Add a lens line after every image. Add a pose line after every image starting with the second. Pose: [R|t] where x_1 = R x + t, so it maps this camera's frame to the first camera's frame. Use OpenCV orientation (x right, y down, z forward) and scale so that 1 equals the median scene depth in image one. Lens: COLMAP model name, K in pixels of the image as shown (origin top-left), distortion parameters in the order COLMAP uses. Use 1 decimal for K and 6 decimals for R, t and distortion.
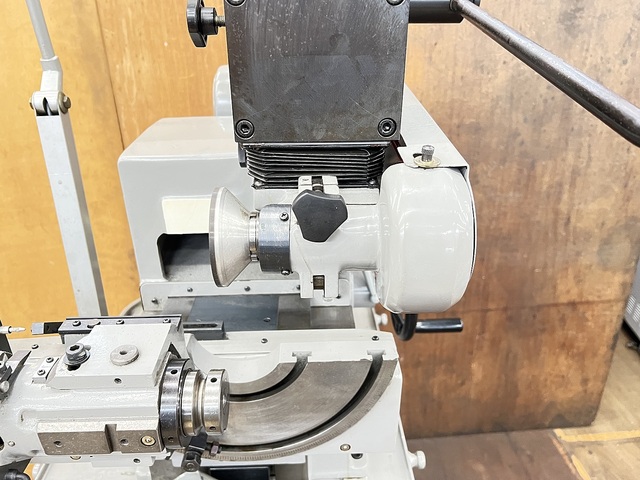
lens RADIAL K [[492.7, 0, 321.9], [0, 492.7, 243.1], [0, 0, 1]] dist [0.008424, -0.008501]
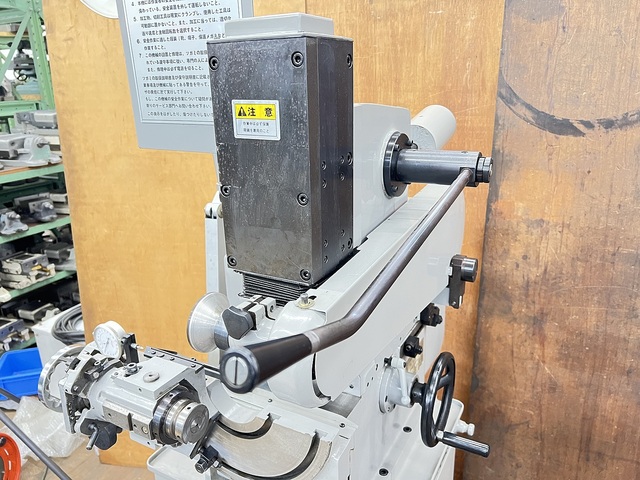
lens RADIAL K [[486.5, 0, 318.9], [0, 486.5, 242.5], [0, 0, 1]] dist [0.058963, -0.078896]
pose [[0.857099, 0.143246, -0.494836, 0.239355], [-0.210557, 0.974075, -0.082726, -0.057773], [0.470157, 0.175096, 0.865040, -0.080438]]
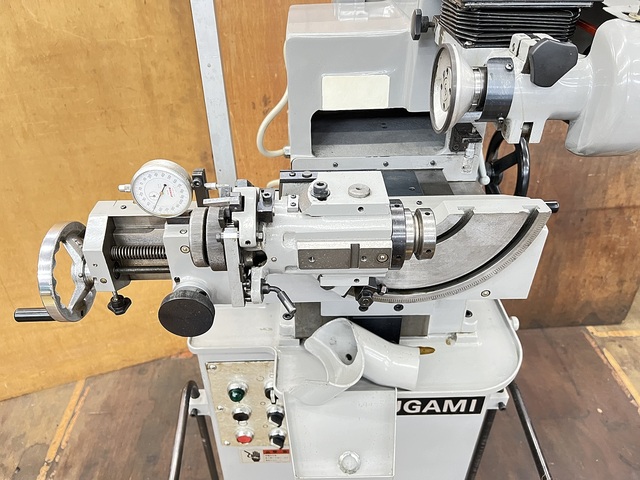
lens RADIAL K [[486.5, 0, 318.9], [0, 486.5, 242.5], [0, 0, 1]] dist [0.058963, -0.078896]
pose [[0.999918, 0.005072, -0.011783, -0.130610], [-0.003262, 0.988847, 0.148897, 0.047151], [0.012407, -0.148847, 0.988782, -0.054718]]
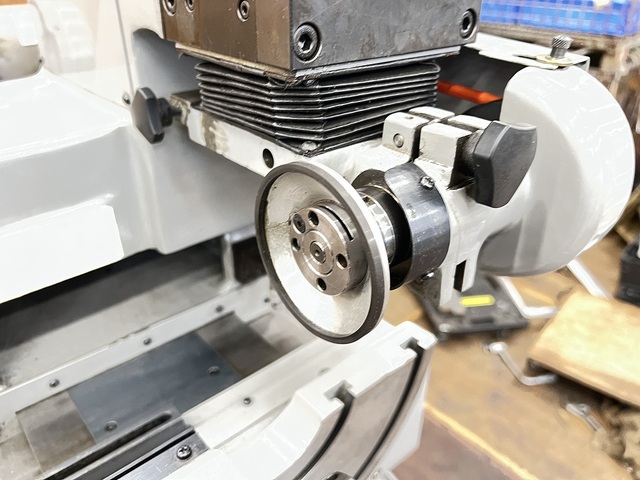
lens RADIAL K [[507.8, 0, 321.4], [0, 507.8, 242.4], [0, 0, 1]] dist [-0.011603, -0.006048]
pose [[0.778145, -0.304849, 0.549143, -0.133675], [0.272151, 0.951624, 0.142639, -0.027325], [-0.566061, 0.038456, 0.823466, 0.149033]]
